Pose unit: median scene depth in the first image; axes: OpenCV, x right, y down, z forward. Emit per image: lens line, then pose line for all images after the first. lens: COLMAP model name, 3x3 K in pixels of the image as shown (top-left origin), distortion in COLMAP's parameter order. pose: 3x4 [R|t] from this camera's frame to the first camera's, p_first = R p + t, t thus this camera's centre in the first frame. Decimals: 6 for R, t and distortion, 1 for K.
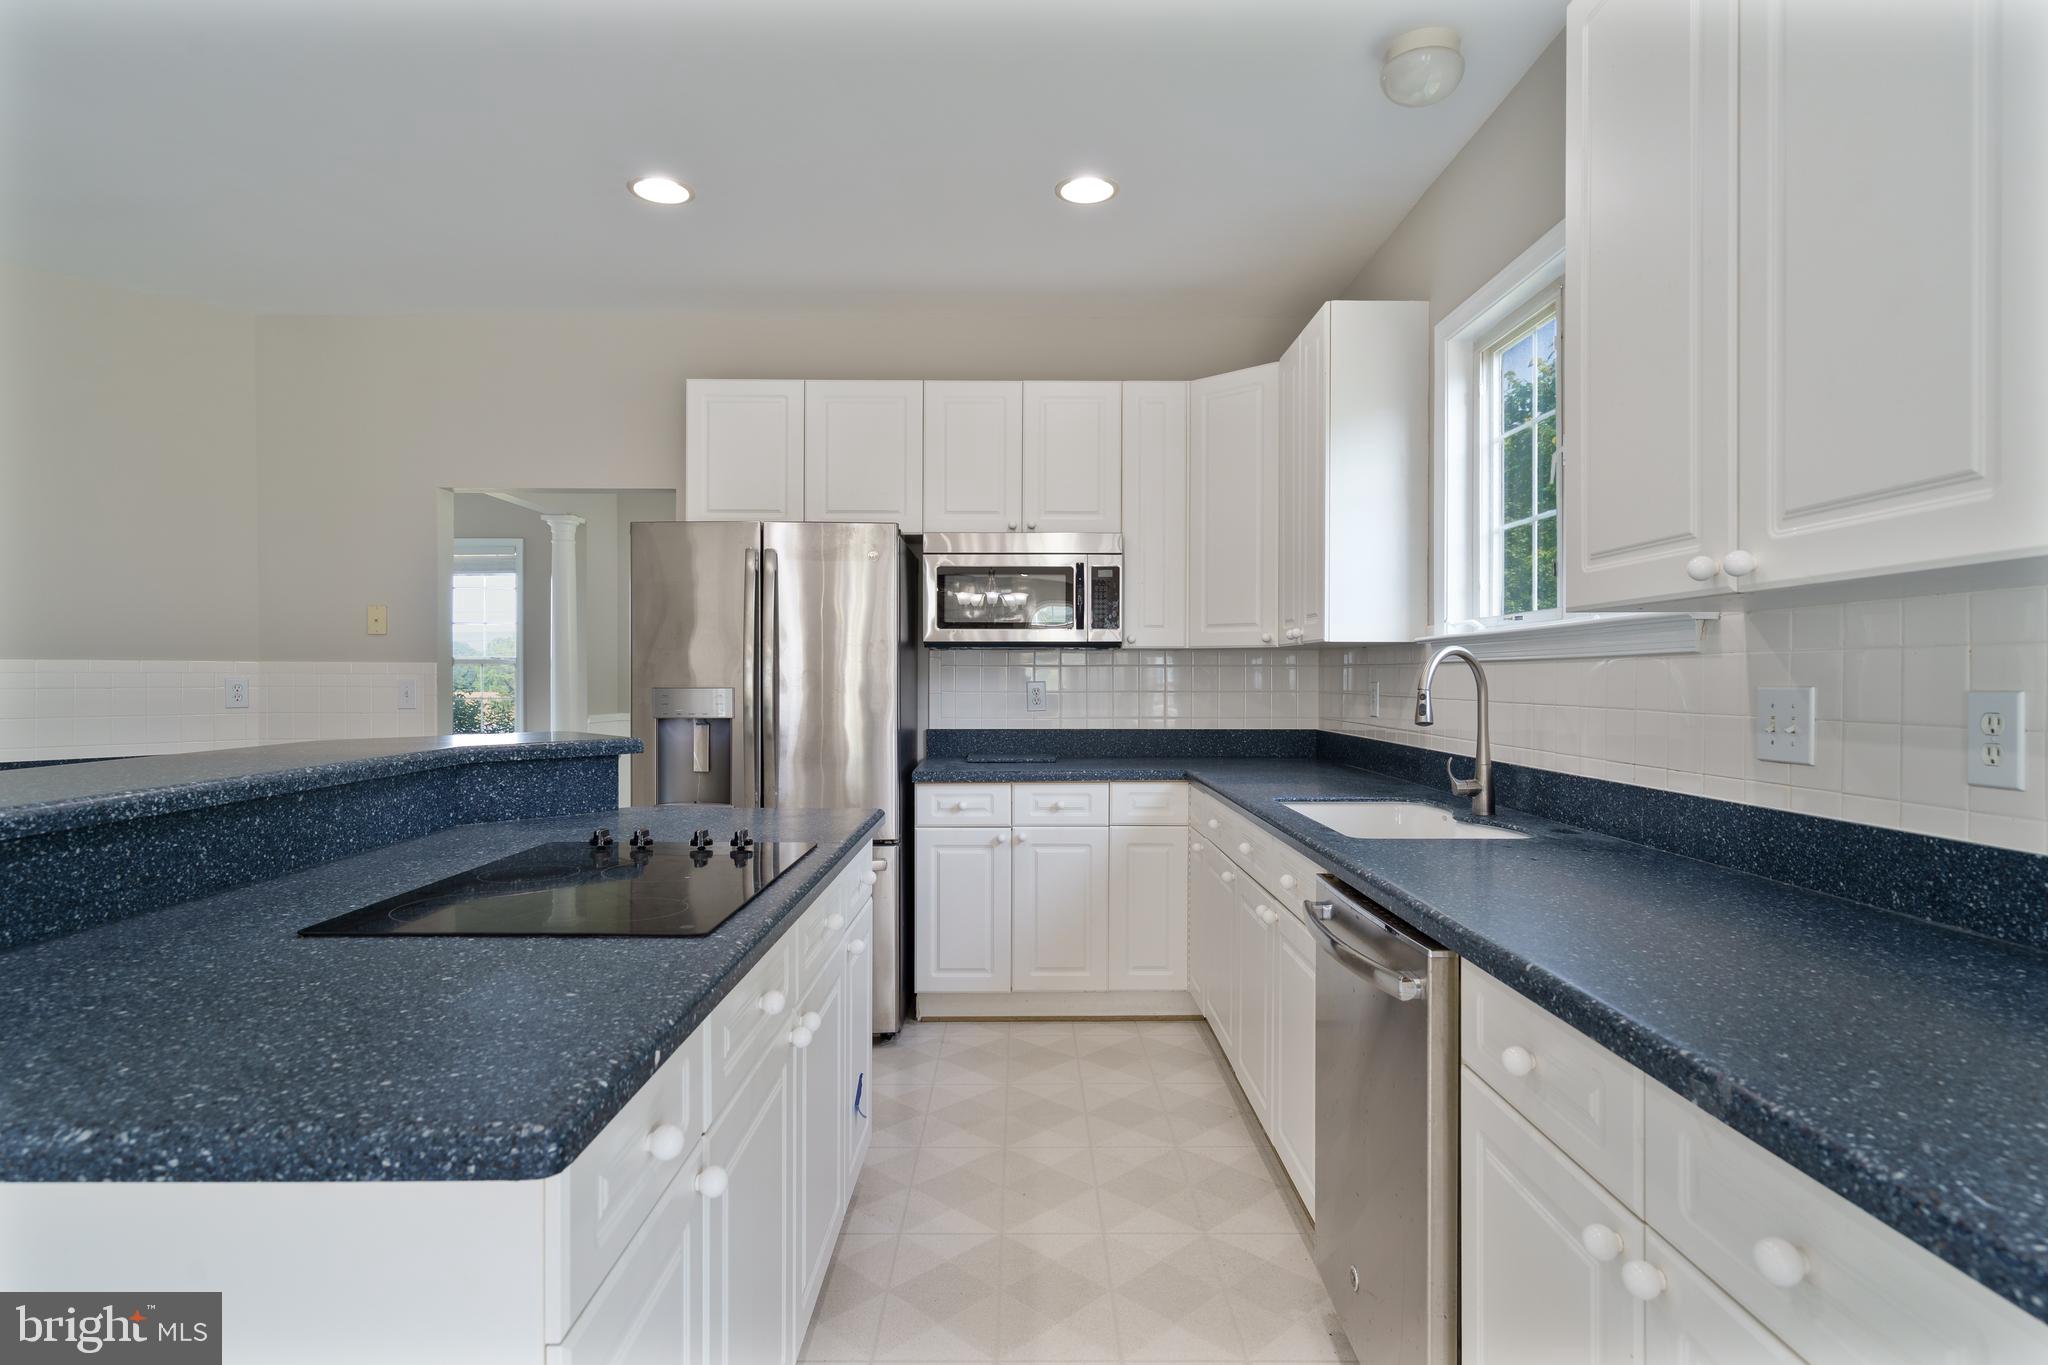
lens RADIAL K [[1100.1, 0, 1024.0], [0, 1100.1, 682.5], [0, 0, 1]] dist [0.002410, 0.000968]
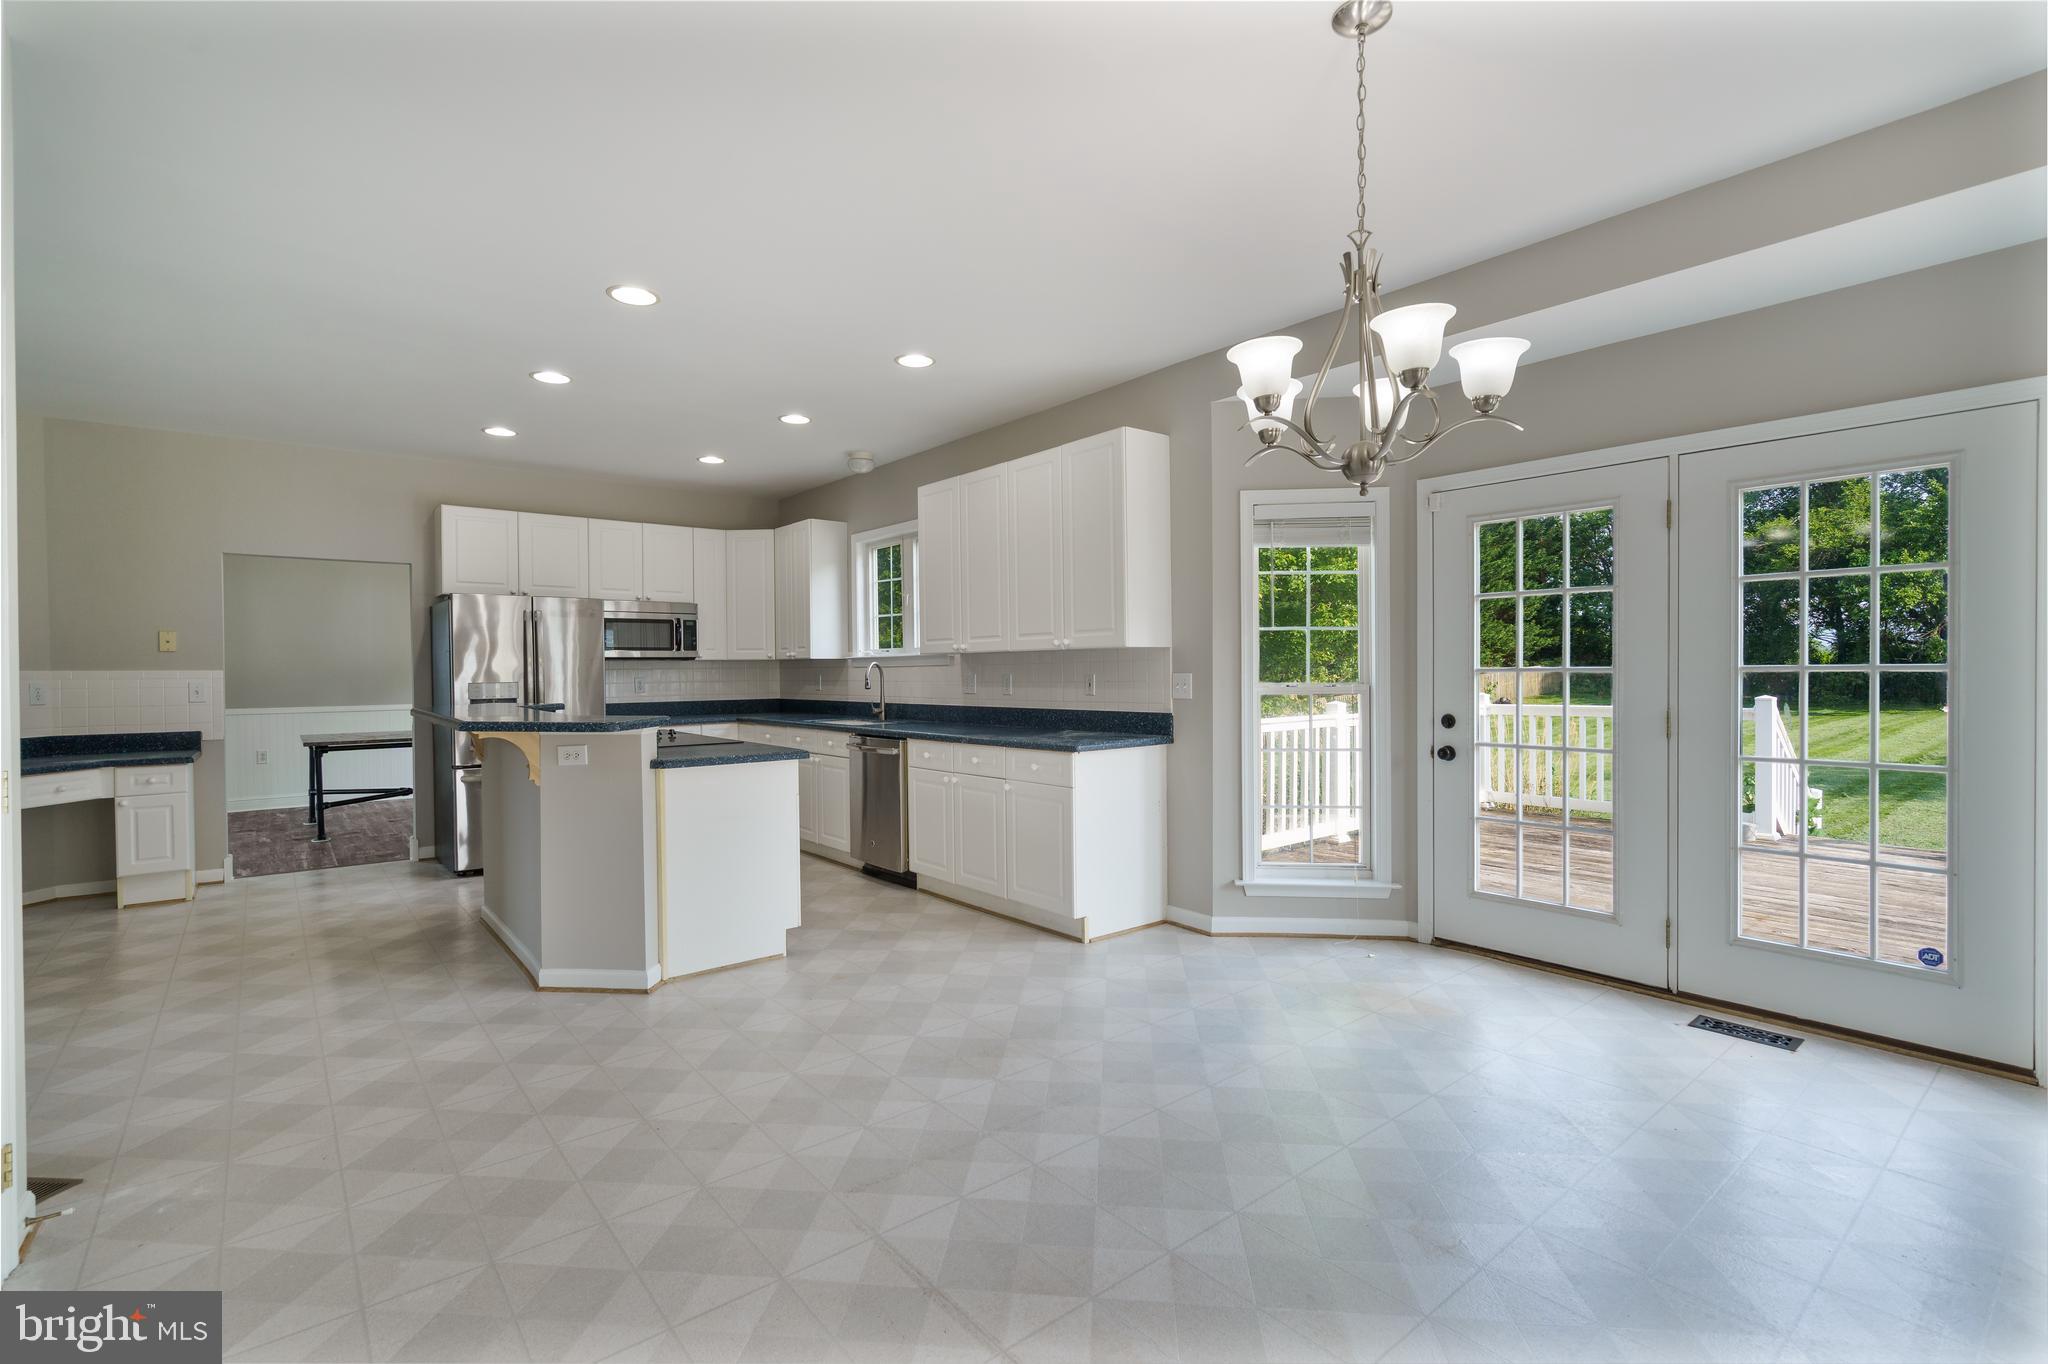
lens RADIAL K [[907.9, 0, 1024.0], [0, 907.9, 682.0], [0, 0, 1]] dist [-0.003518, -0.000060]
pose [[0.774610, -0.016423, 0.632226, -0.644986], [0.013786, 0.999864, 0.009082, 0.002355], [-0.632289, 0.001681, 0.774730, -0.871780]]
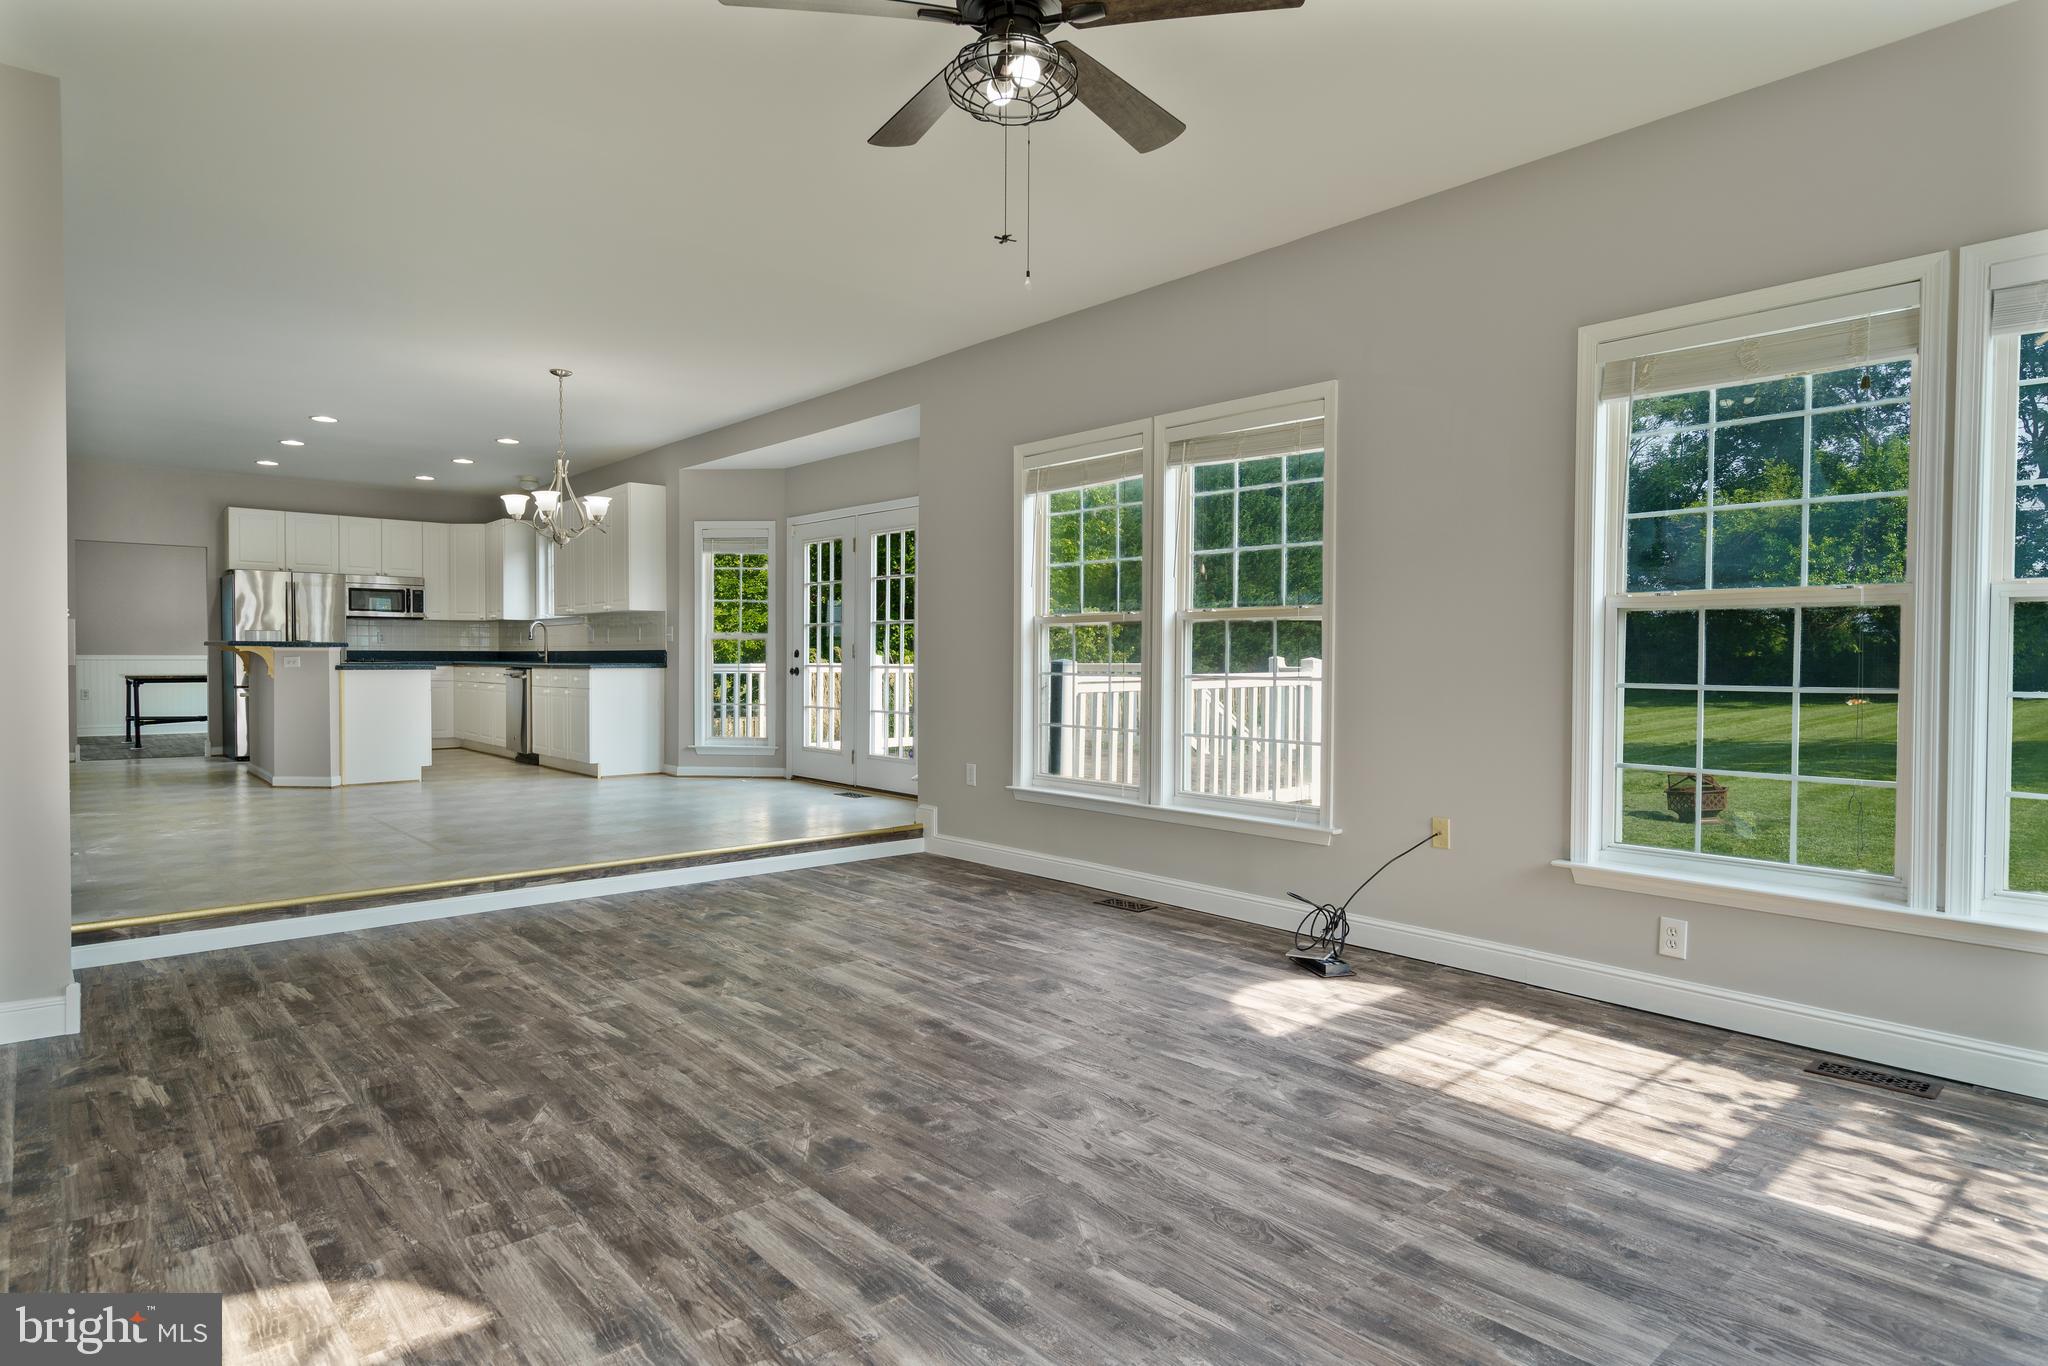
lens RADIAL K [[1135.6, 0, 1024.0], [0, 1135.6, 683.0], [0, 0, 1]] dist [0.002830, 0.001246]
pose [[0.756424, -0.015079, 0.653908, -0.814119], [0.001319, 0.999767, 0.021528, 0.086283], [-0.654080, -0.015422, 0.756268, -2.724216]]
